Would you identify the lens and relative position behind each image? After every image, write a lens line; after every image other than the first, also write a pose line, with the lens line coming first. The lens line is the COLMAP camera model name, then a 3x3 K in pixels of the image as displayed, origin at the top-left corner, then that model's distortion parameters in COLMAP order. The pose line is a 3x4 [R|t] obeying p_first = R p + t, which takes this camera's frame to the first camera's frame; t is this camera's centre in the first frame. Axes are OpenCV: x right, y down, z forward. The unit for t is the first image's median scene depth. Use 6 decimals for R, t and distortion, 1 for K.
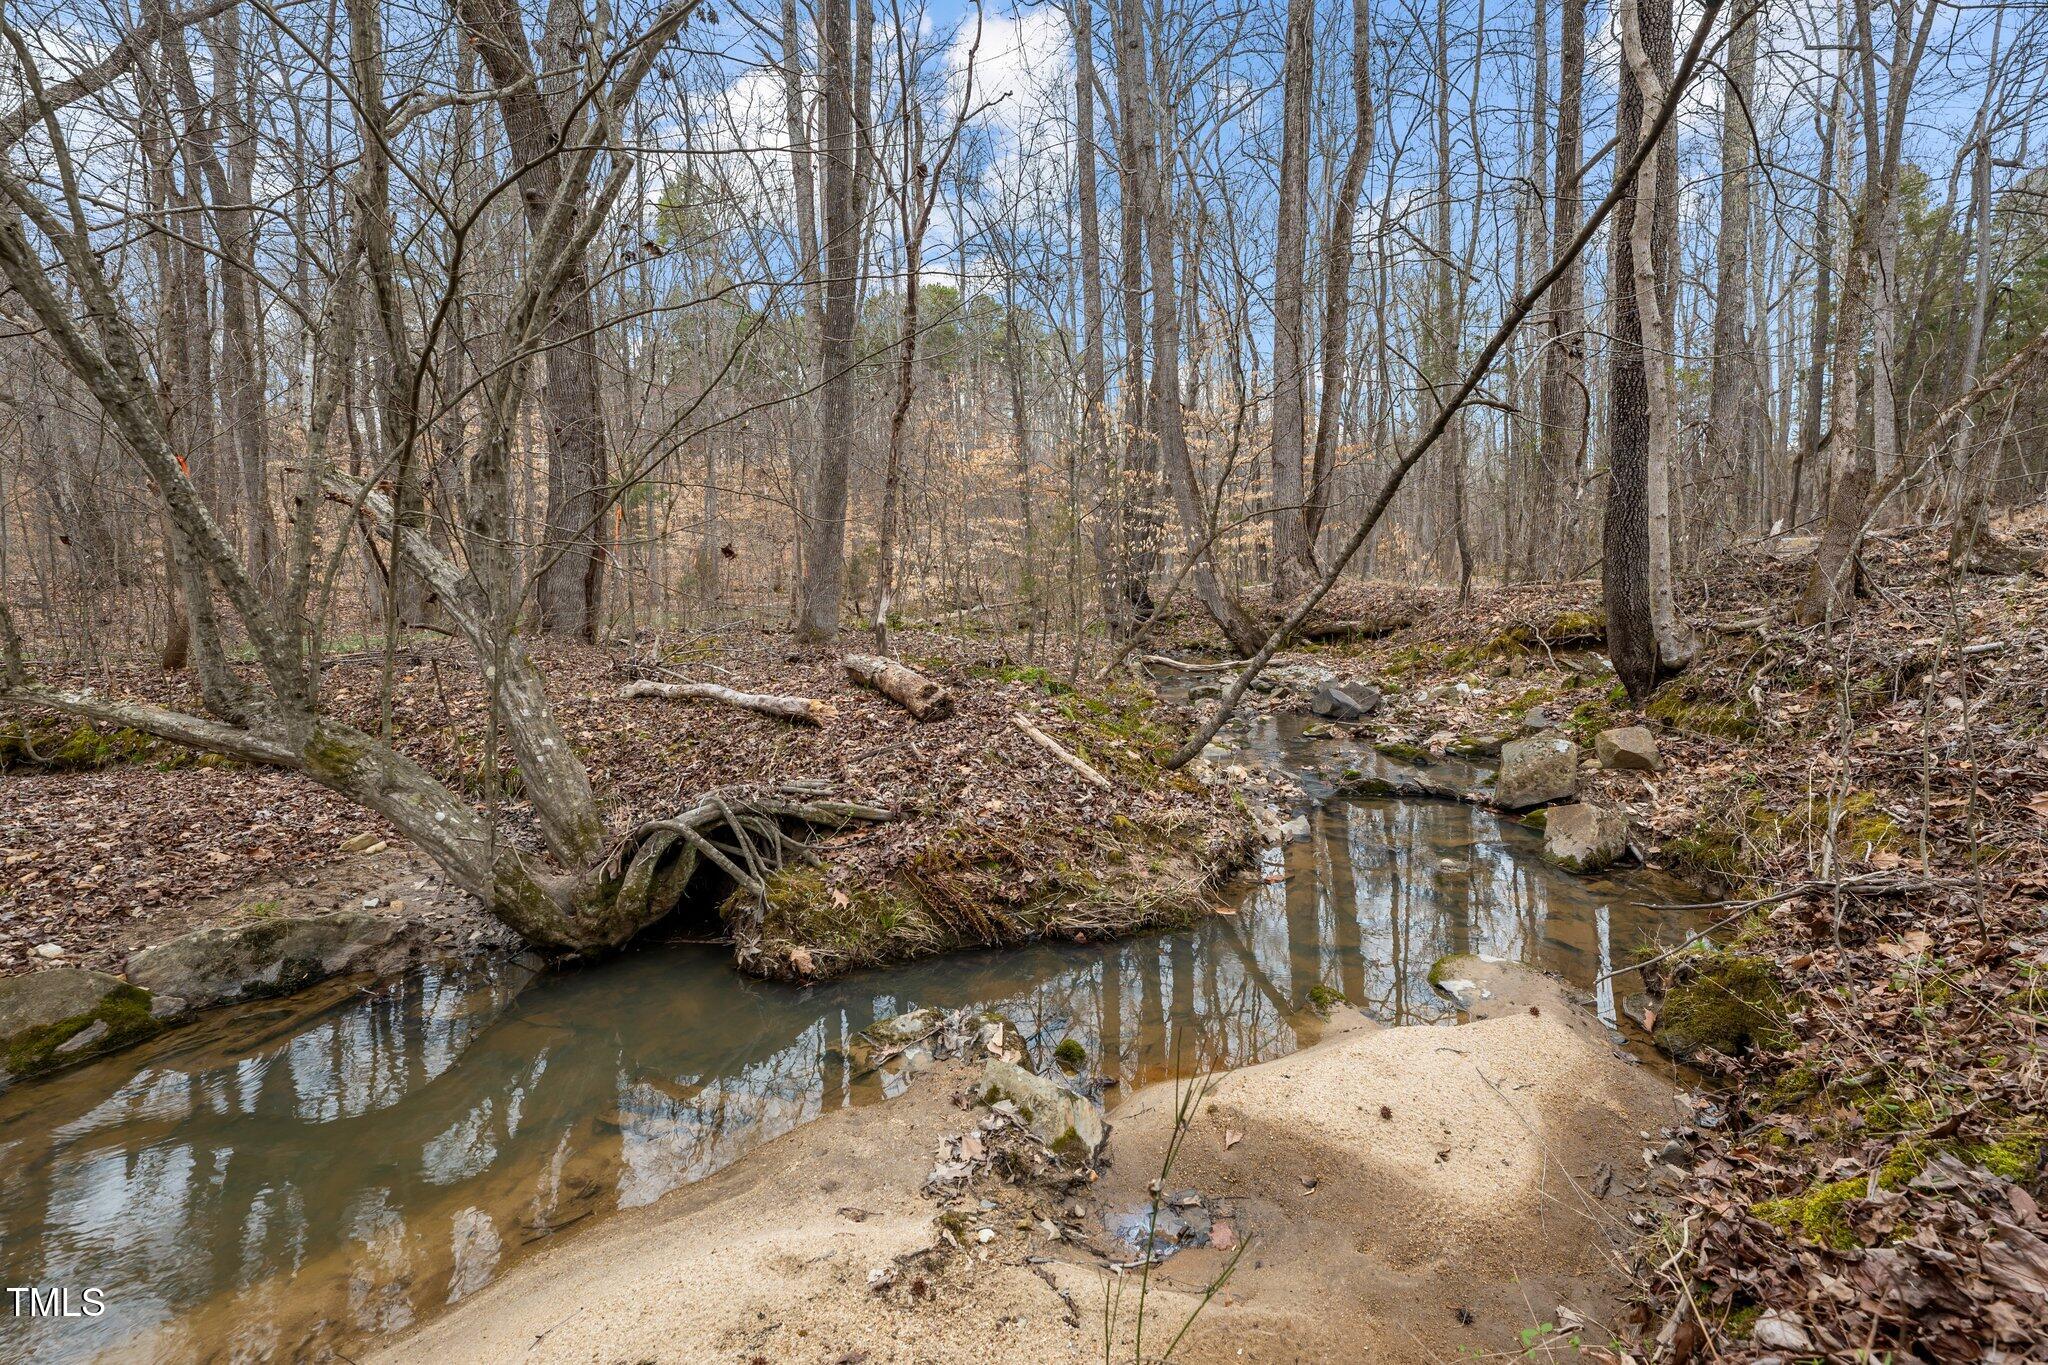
lens RADIAL K [[875.6, 0, 1024.0], [0, 875.6, 682.5], [0, 0, 1]] dist [0.000272, -0.000036]
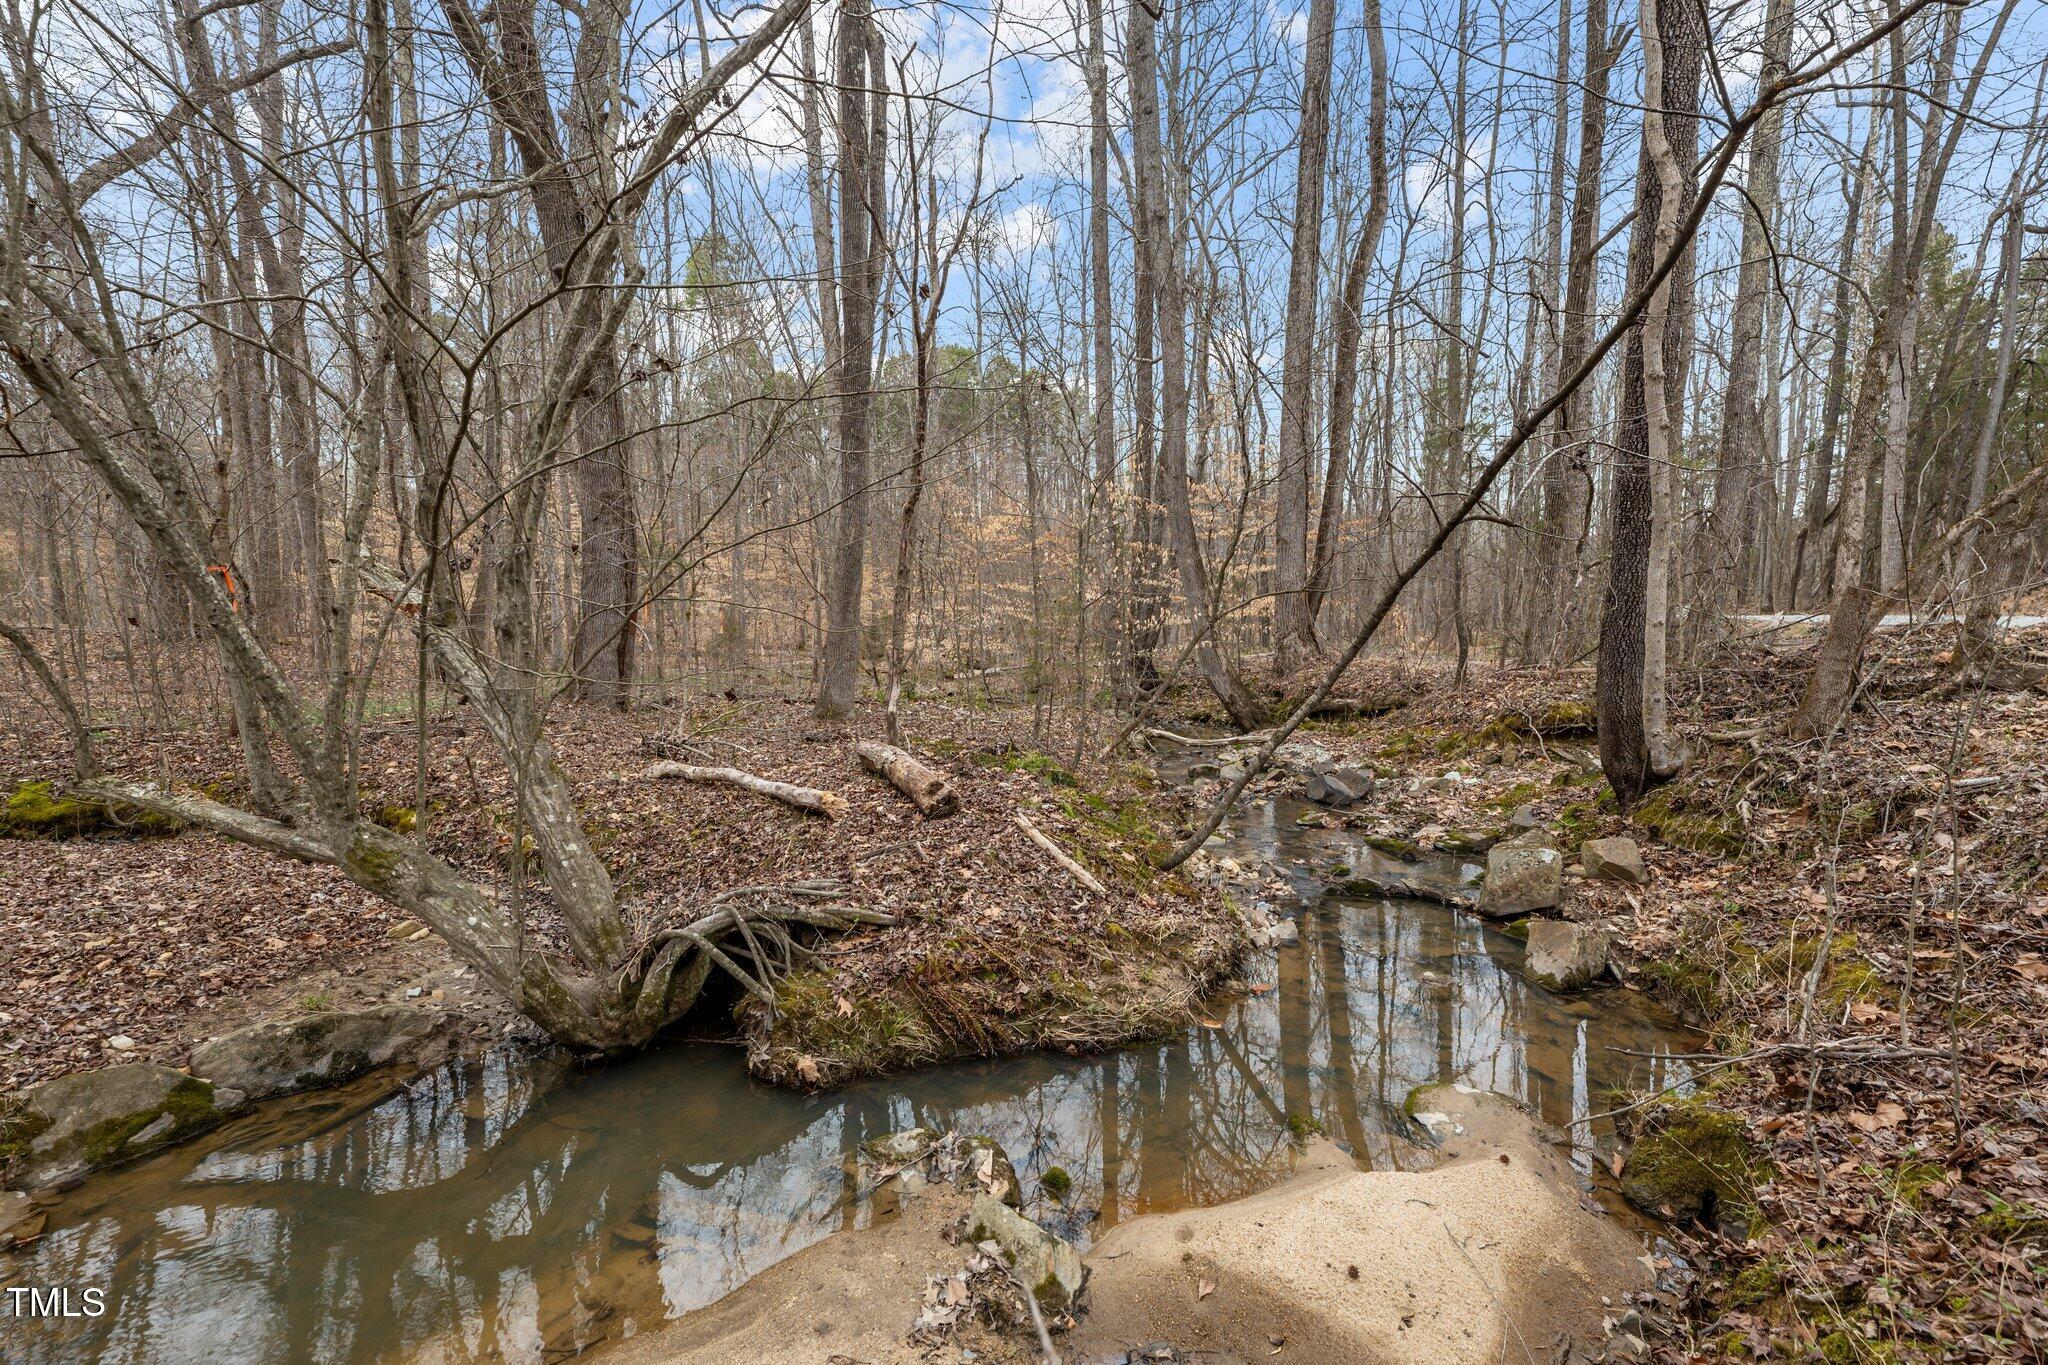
lens RADIAL K [[817.8, 0, 1025.8], [0, 817.8, 720.6], [0, 0, 1]] dist [0.000251, 0.000032]
pose [[0.999580, 0.009162, -0.027502, 0.028440], [-0.007562, 0.998304, 0.057724, -0.138364], [0.027985, -0.057492, 0.997954, 0.036003]]
